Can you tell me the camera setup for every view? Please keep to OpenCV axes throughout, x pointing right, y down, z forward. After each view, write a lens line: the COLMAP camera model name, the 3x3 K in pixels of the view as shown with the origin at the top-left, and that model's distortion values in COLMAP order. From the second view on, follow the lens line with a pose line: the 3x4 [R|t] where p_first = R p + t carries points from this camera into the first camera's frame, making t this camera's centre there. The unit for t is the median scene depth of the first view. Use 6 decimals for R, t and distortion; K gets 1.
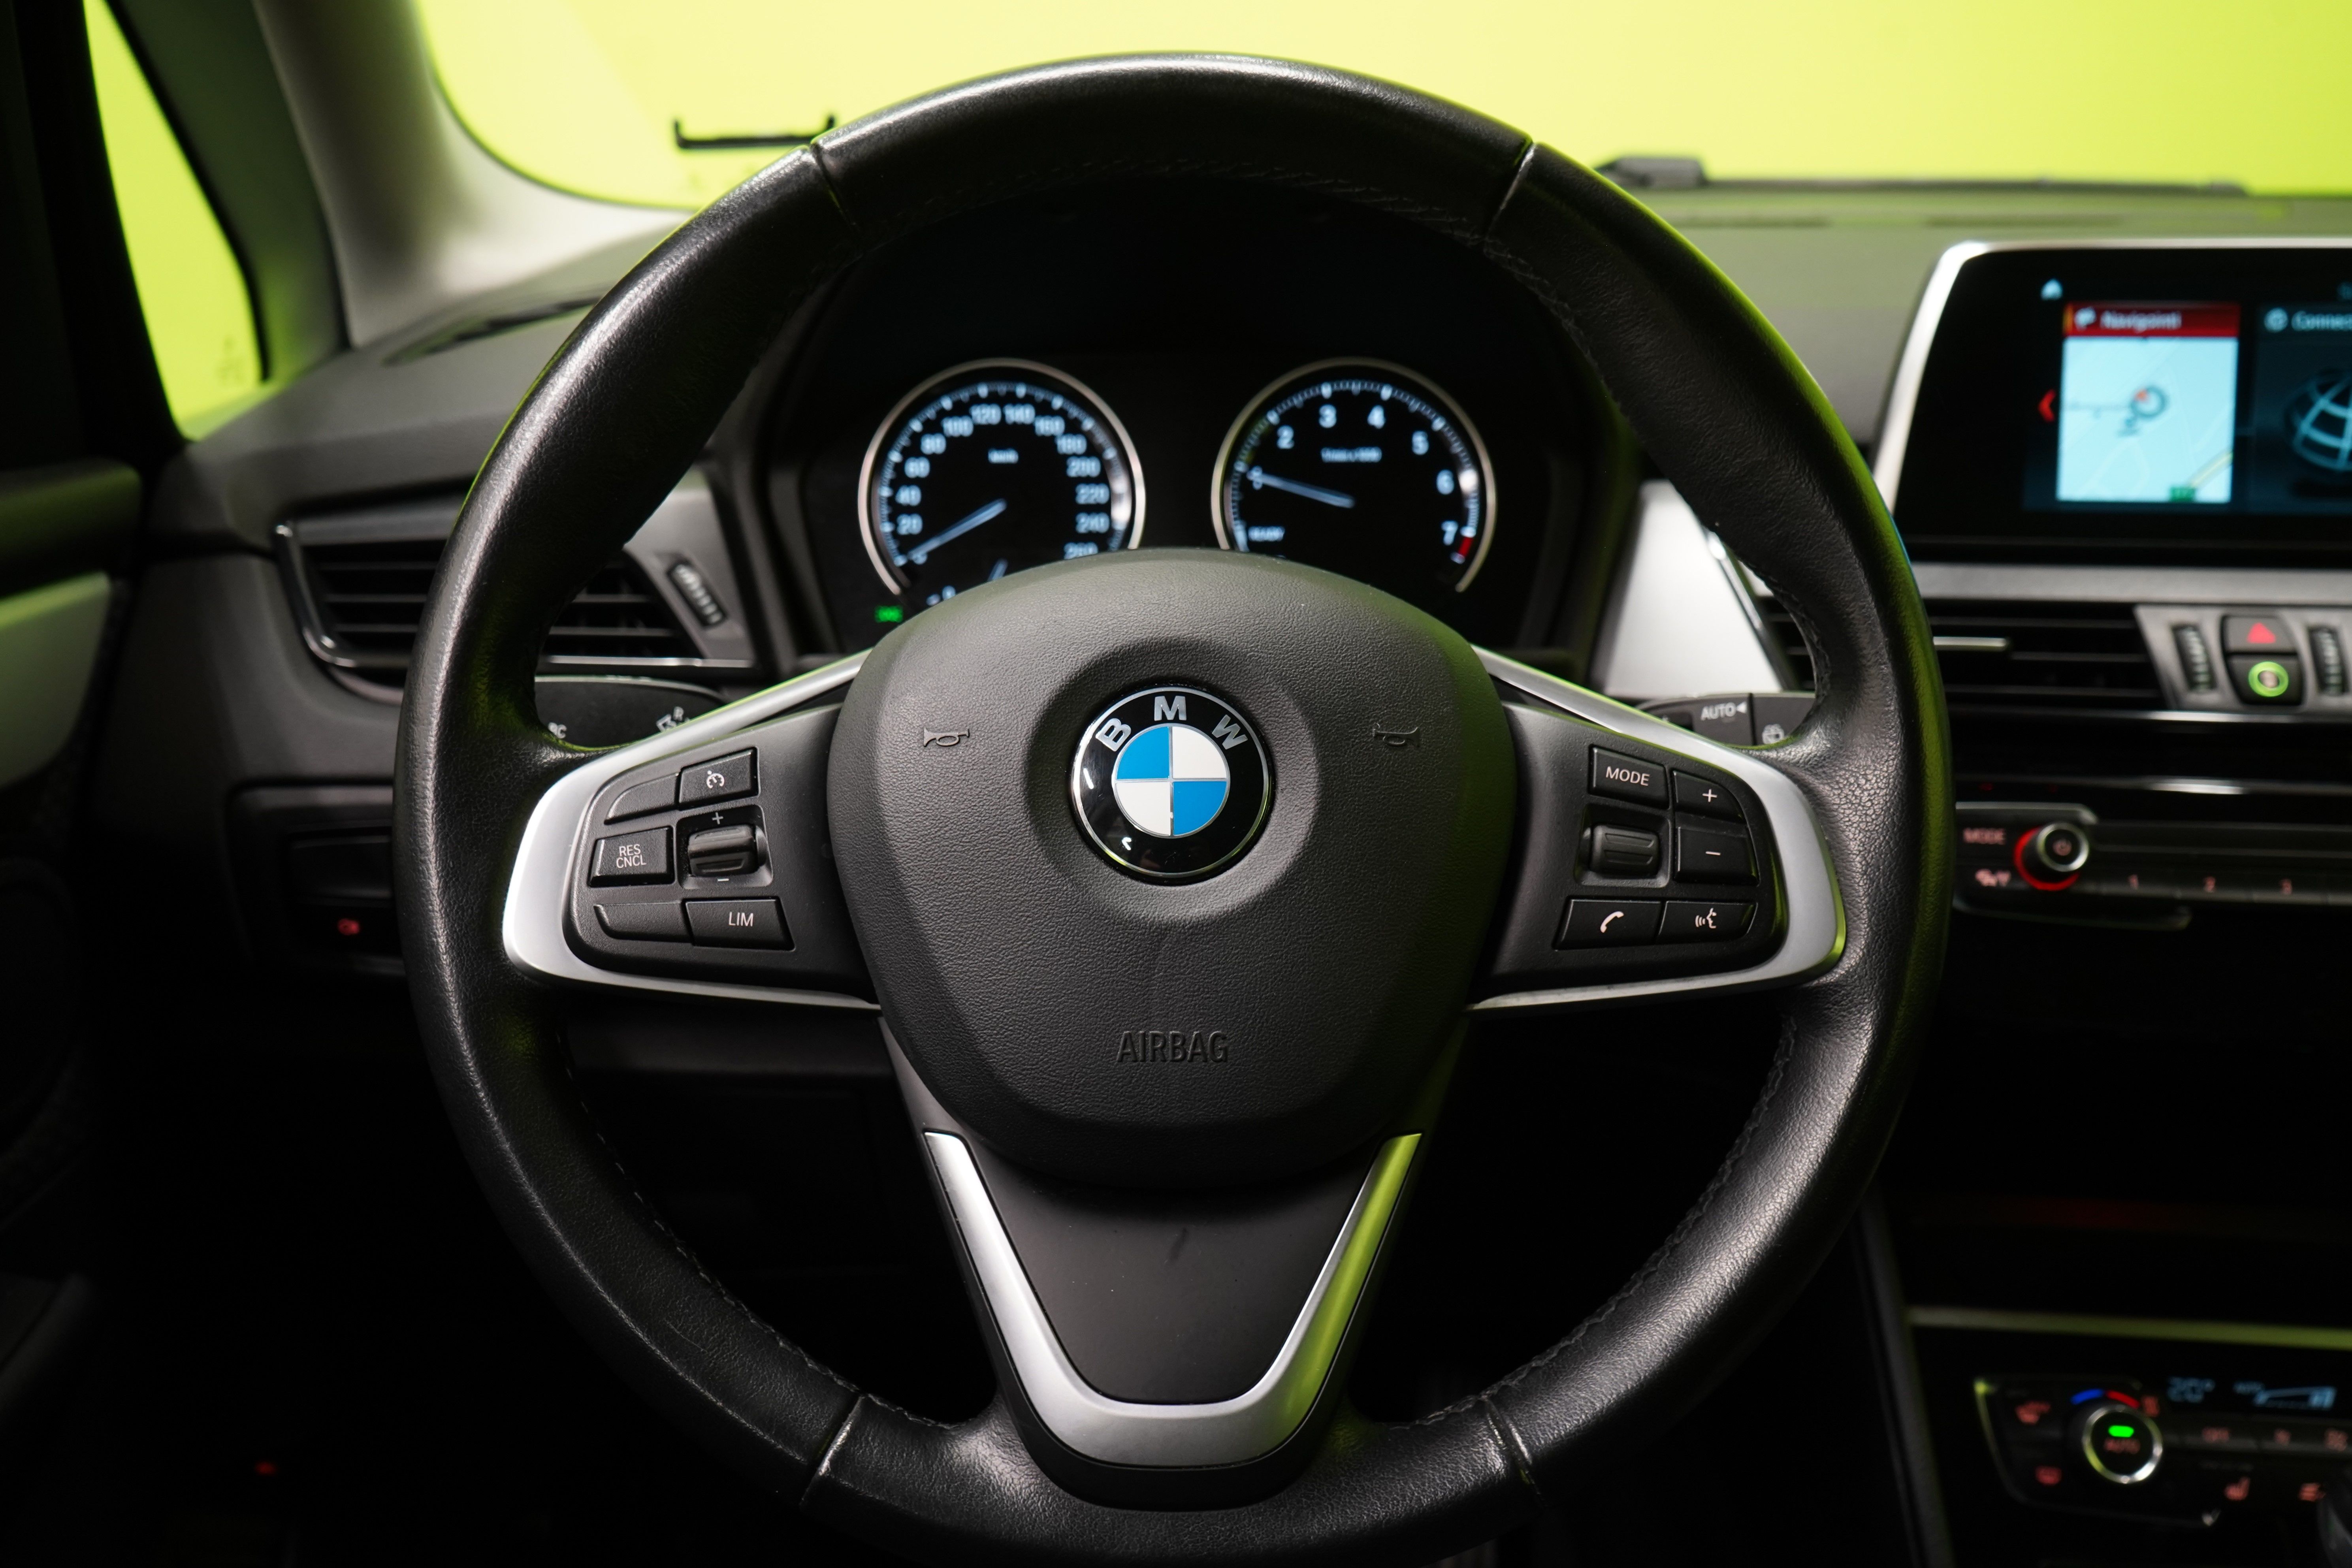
lens RADIAL K [[2160.2, 0, 1176.0], [0, 2160.2, 784.0], [0, 0, 1]] dist [0.015339, 0.010953]
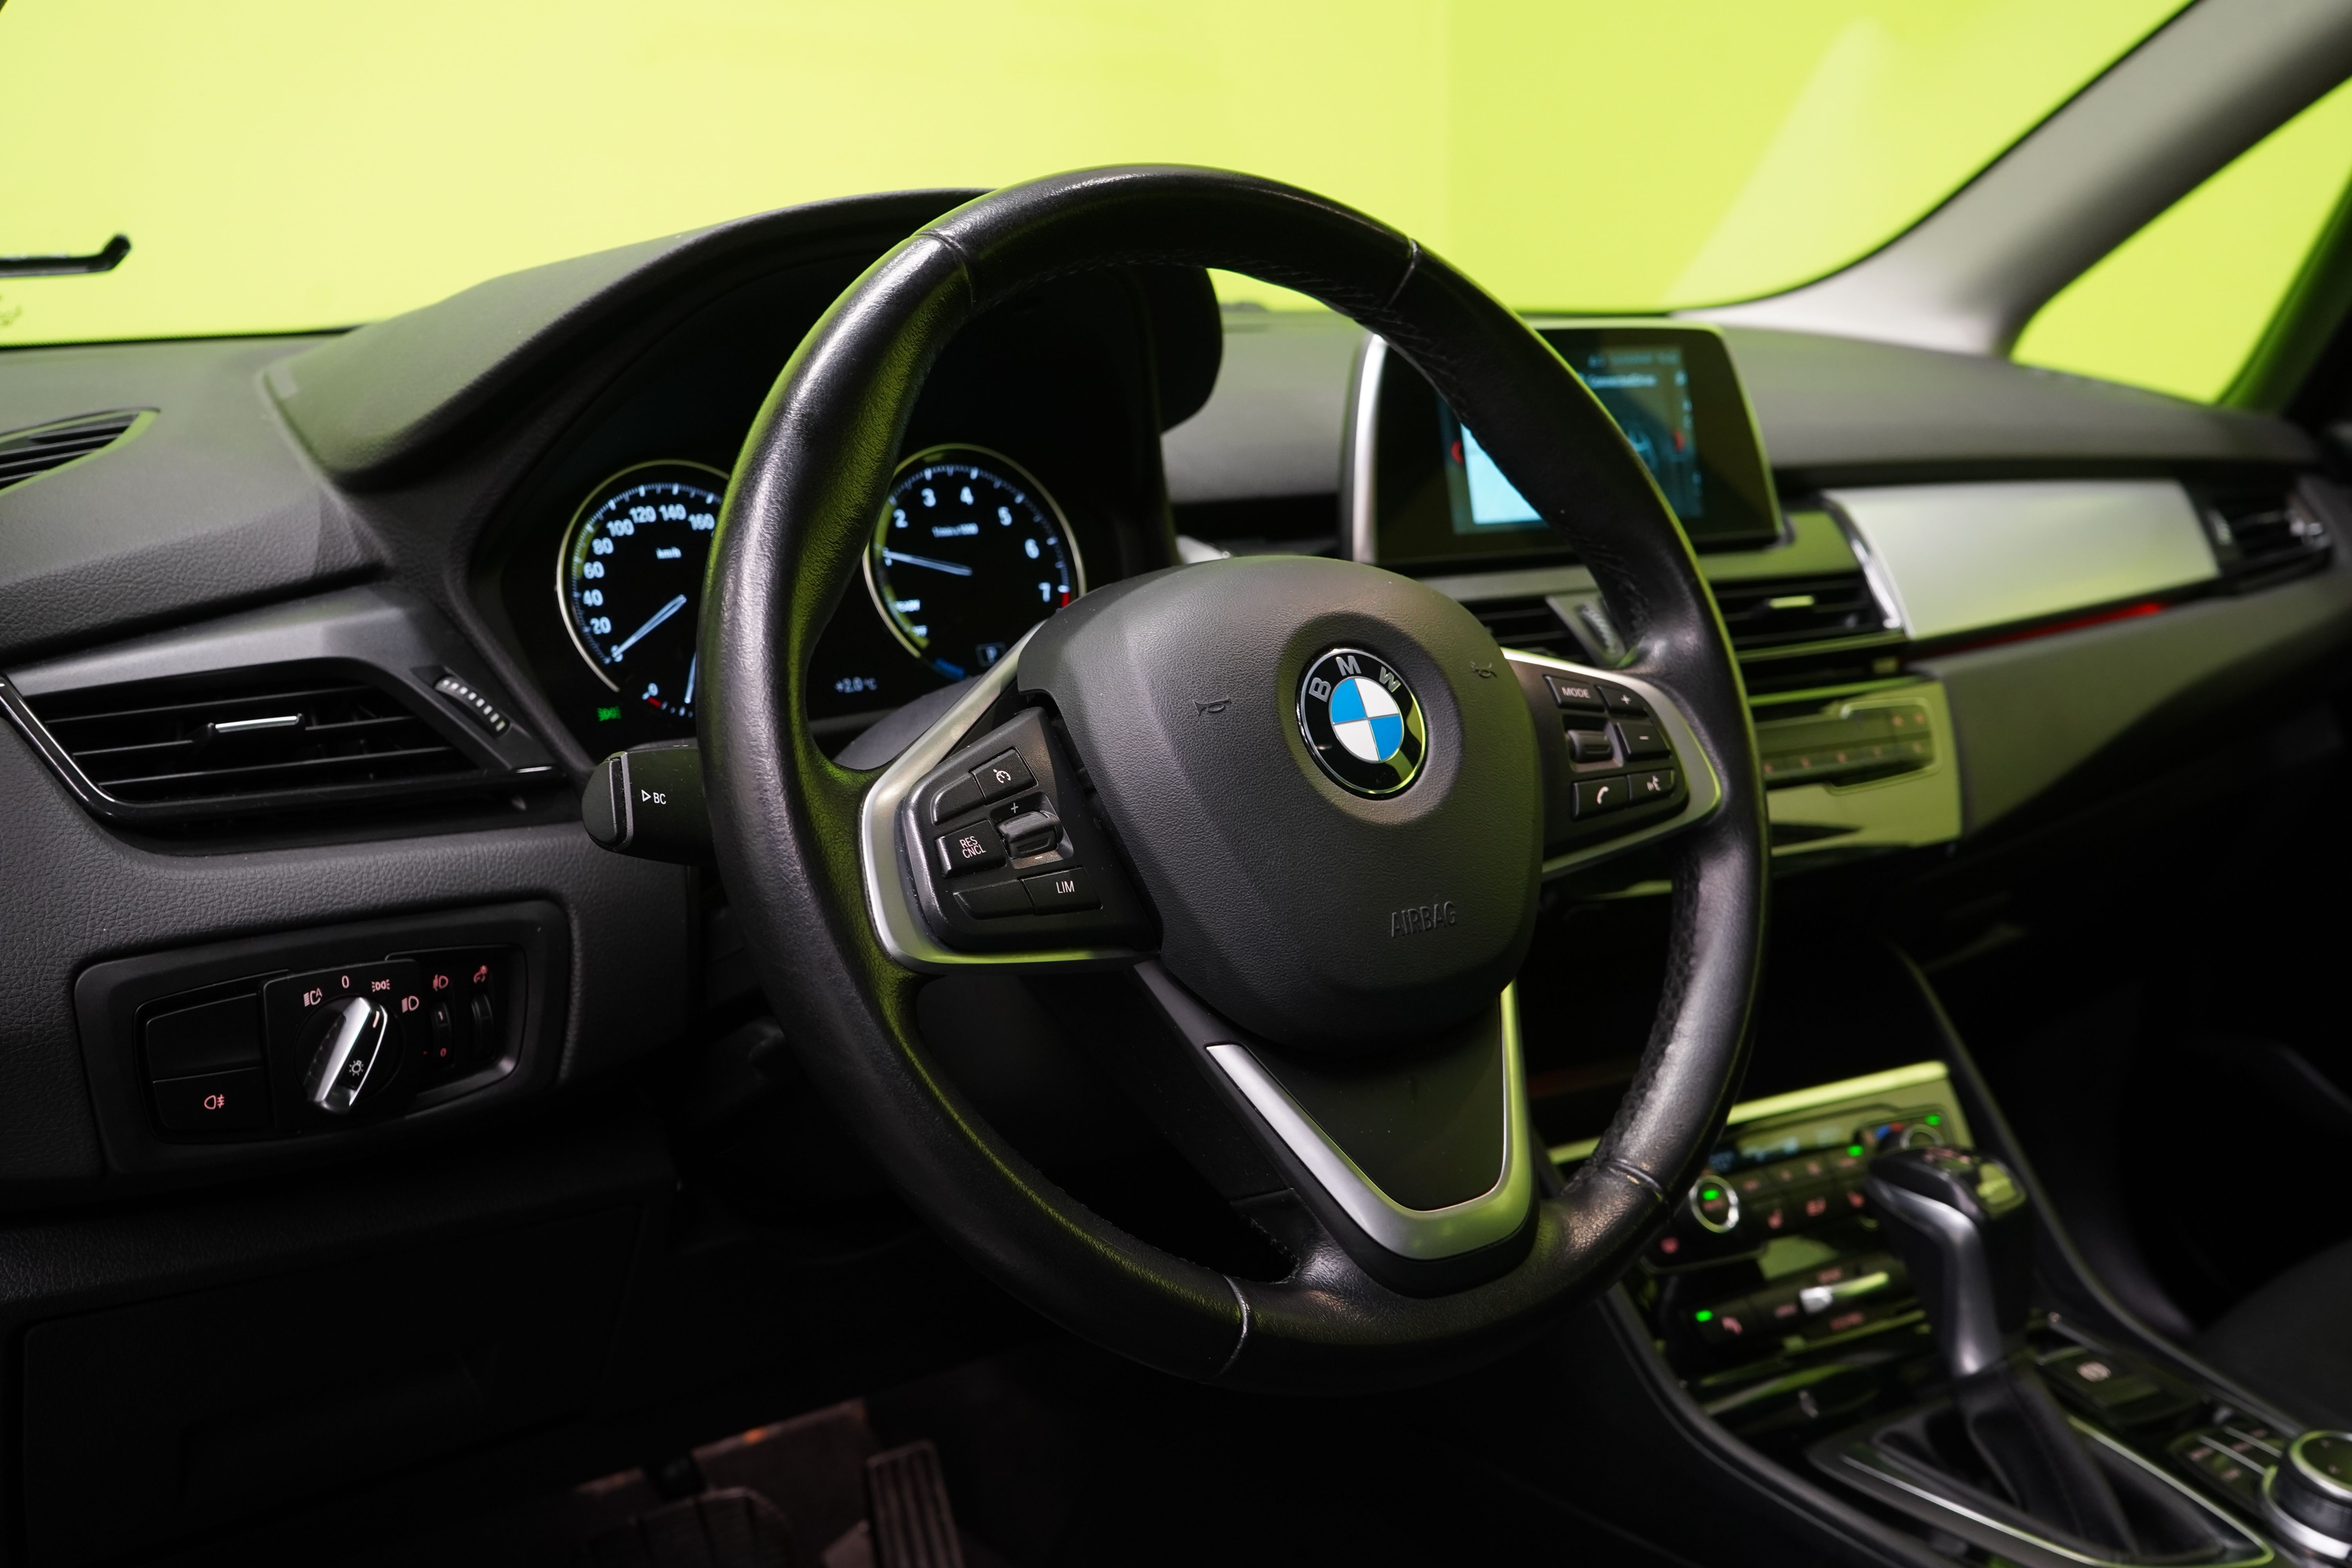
lens RADIAL K [[2394.1, 0, 1176.0], [0, 2394.1, 784.0], [0, 0, 1]] dist [-0.022790, -0.006018]
pose [[0.821774, -0.125378, 0.555848, -0.552596], [0.175330, 0.983803, -0.037303, 0.042874], [-0.542168, 0.128111, 0.830446, -0.062454]]
